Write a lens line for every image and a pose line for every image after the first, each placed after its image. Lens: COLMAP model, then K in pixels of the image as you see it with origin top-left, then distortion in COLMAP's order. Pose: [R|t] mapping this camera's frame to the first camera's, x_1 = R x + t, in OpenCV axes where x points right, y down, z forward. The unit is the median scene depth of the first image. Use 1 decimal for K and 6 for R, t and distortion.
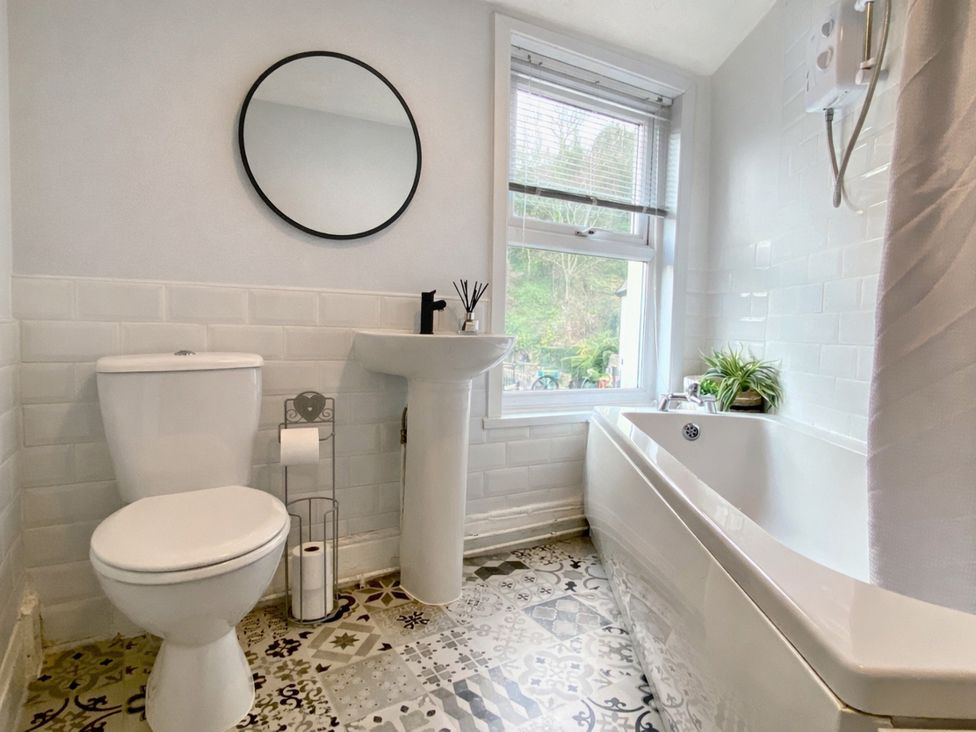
lens RADIAL K [[523.5, 0, 488.0], [0, 523.5, 366.0], [0, 0, 1]] dist [0.056437, -0.000018]
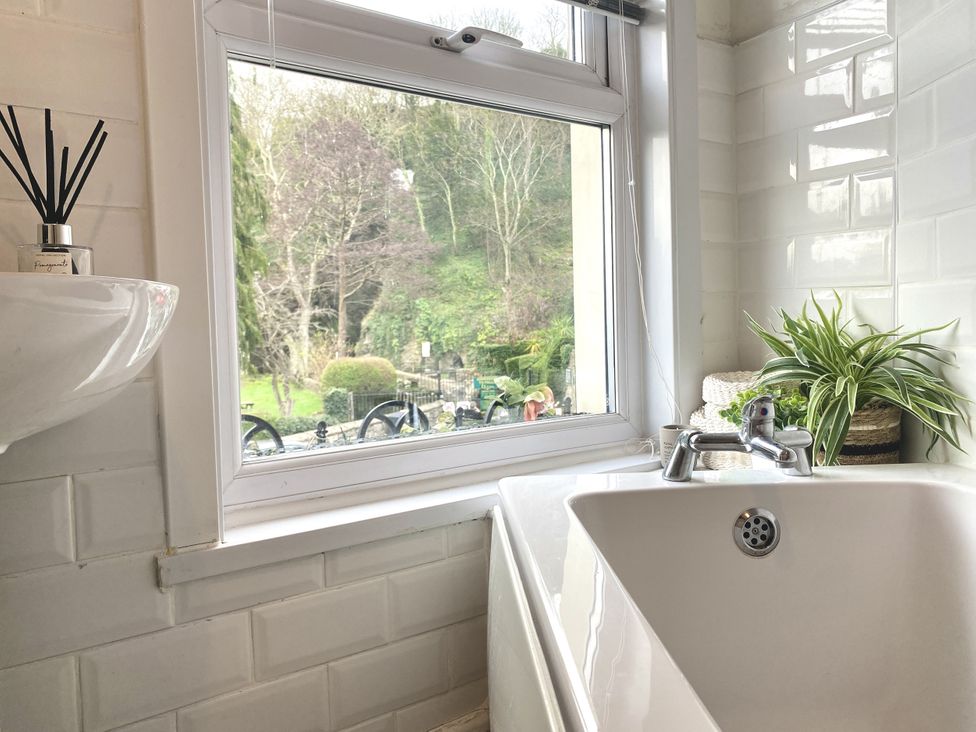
lens RADIAL K [[736.0, 0, 488.0], [0, 736.0, 366.0], [0, 0, 1]] dist [0.000798, 0.002987]
pose [[0.990942, -0.065702, 0.117123, 0.137329], [0.066929, 0.997736, -0.006572, -0.000292], [-0.116426, 0.014352, 0.993096, 0.478223]]
